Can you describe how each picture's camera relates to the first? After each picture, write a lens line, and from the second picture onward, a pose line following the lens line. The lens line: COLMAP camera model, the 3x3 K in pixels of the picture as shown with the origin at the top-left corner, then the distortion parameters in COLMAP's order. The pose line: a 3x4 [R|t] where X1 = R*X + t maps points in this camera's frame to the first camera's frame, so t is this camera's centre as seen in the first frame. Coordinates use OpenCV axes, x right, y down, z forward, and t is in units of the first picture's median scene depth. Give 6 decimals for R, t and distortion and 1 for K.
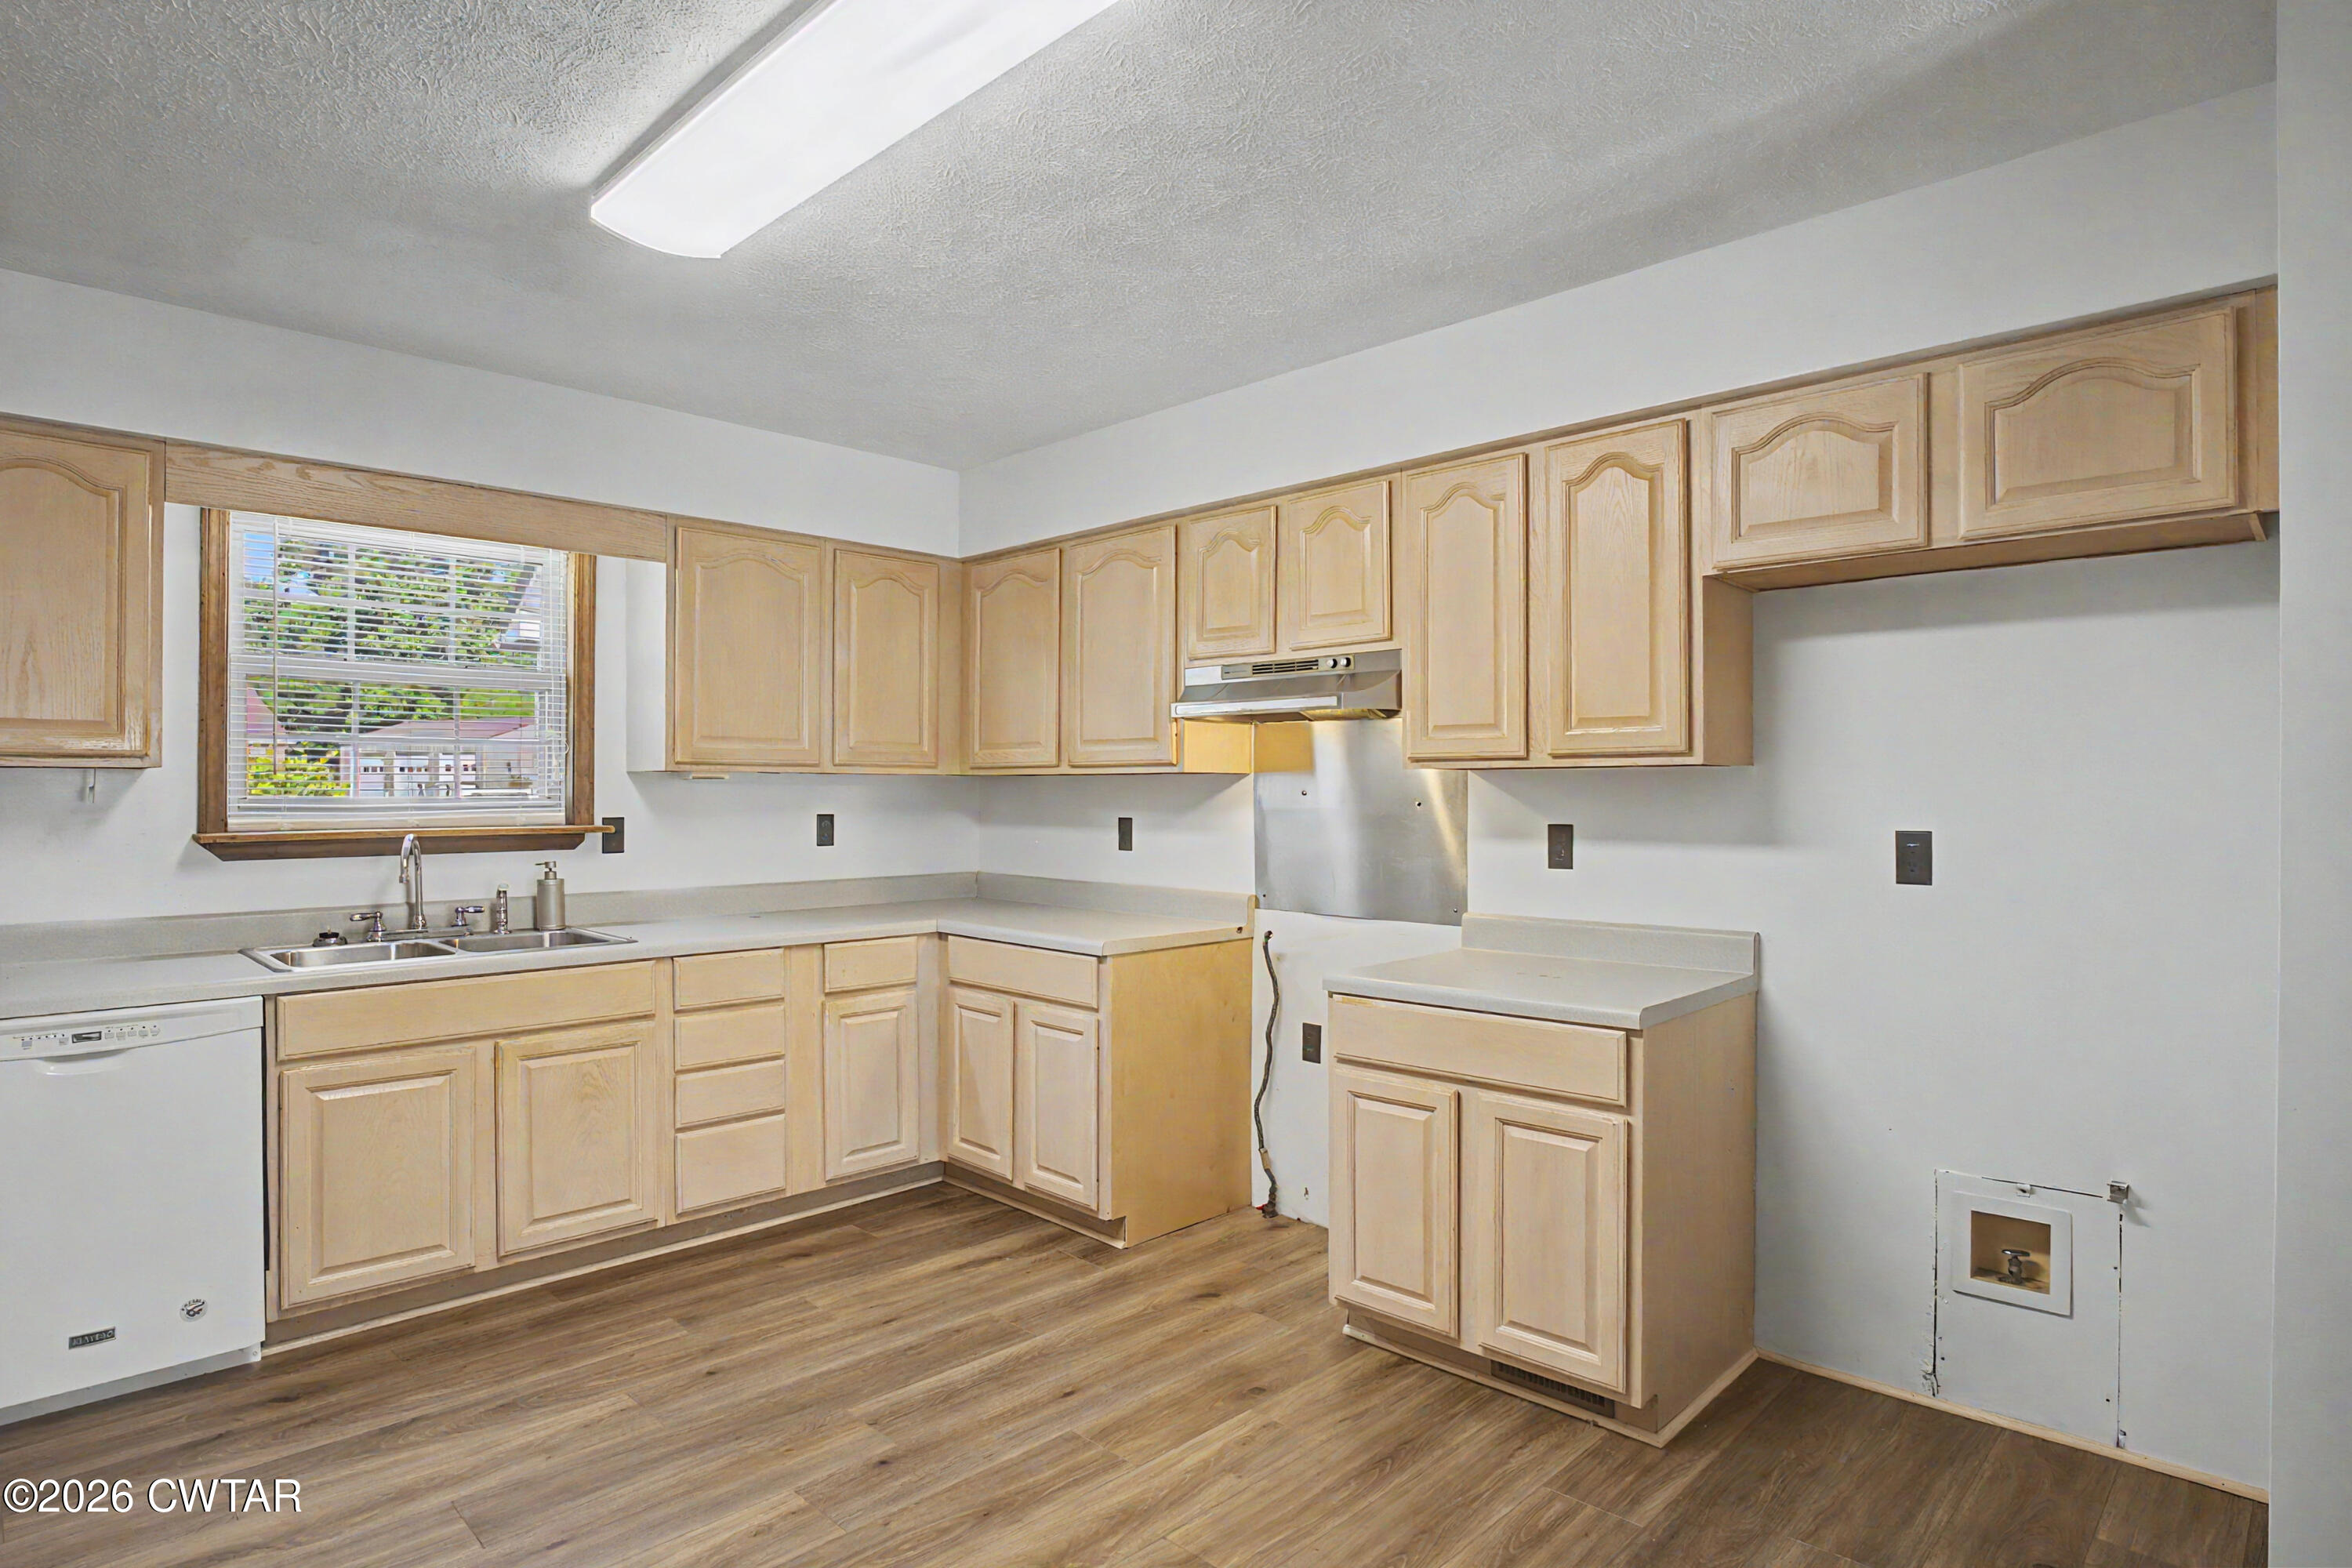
lens RADIAL K [[1256.2, 0, 1177.0], [0, 1256.2, 784.9], [0, 0, 1]] dist [-0.024236, 0.006191]
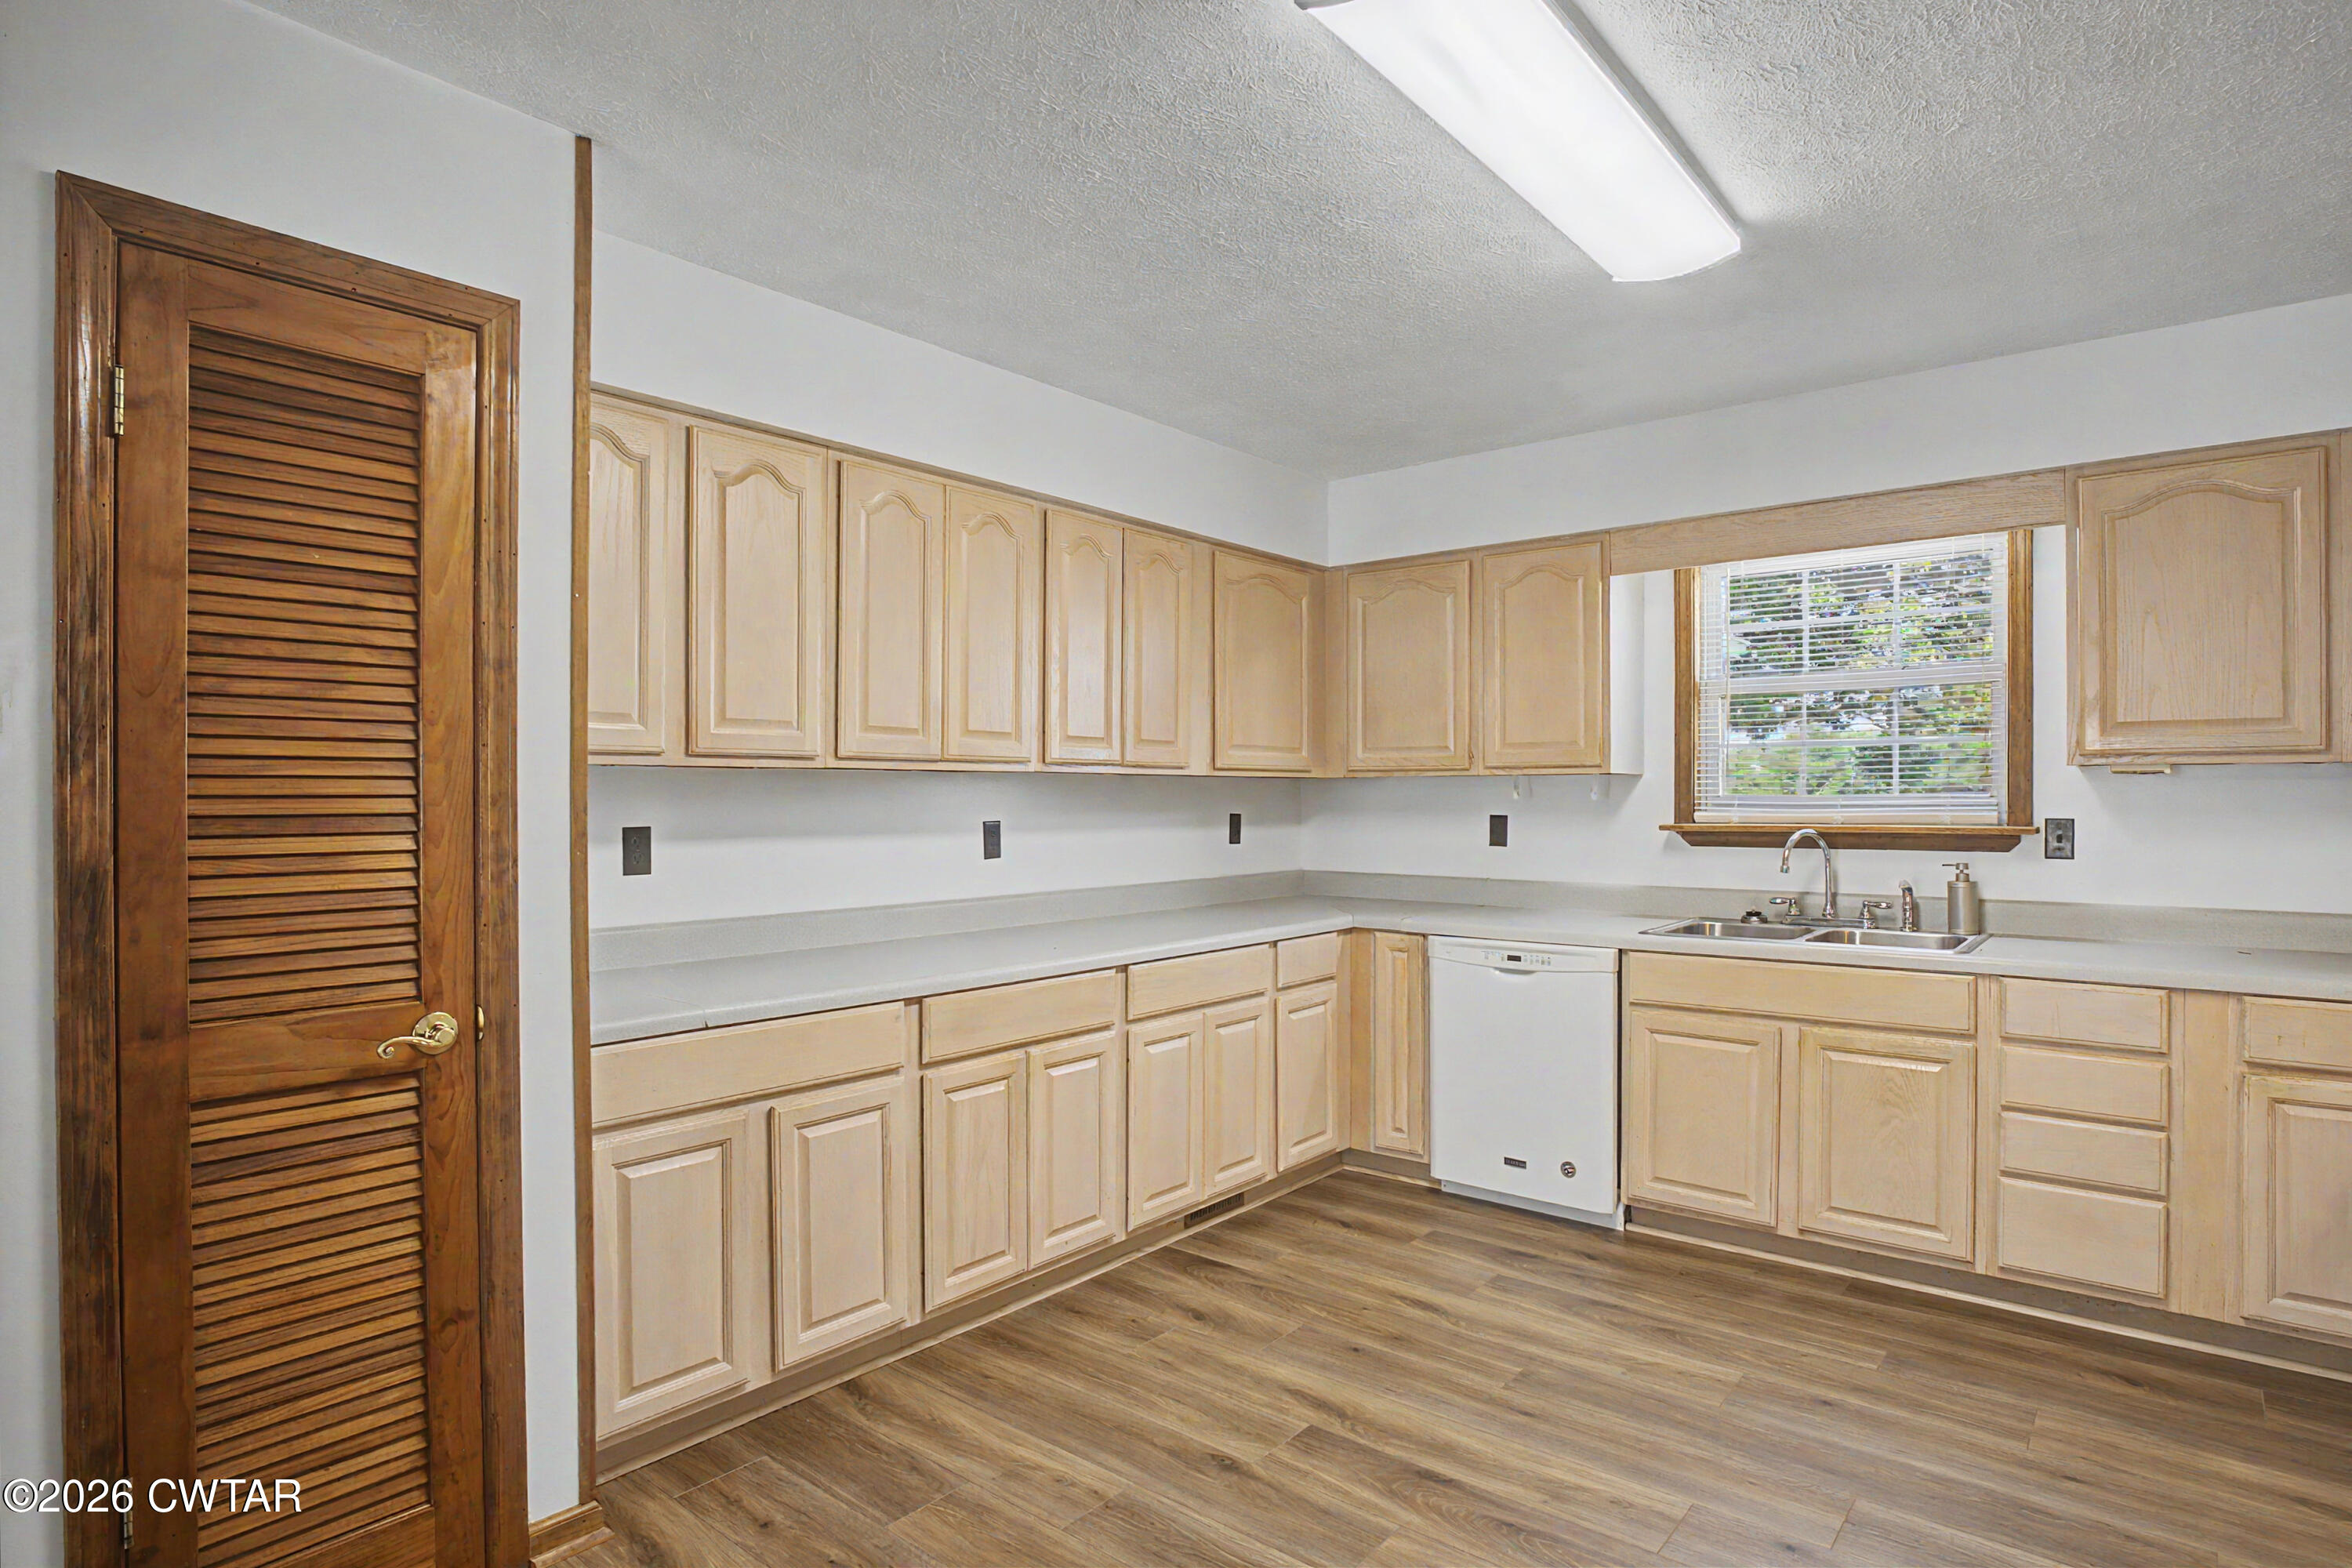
lens RADIAL K [[1256.2, 0, 1180.6], [0, 1256.2, 790.5], [0, 0, 1]] dist [-0.024236, 0.006191]
pose [[0.094980, -0.003818, -0.995472, 0.453258], [0.009631, 0.999949, -0.002916, 0.003562], [0.995433, -0.009311, 0.095012, 0.369102]]
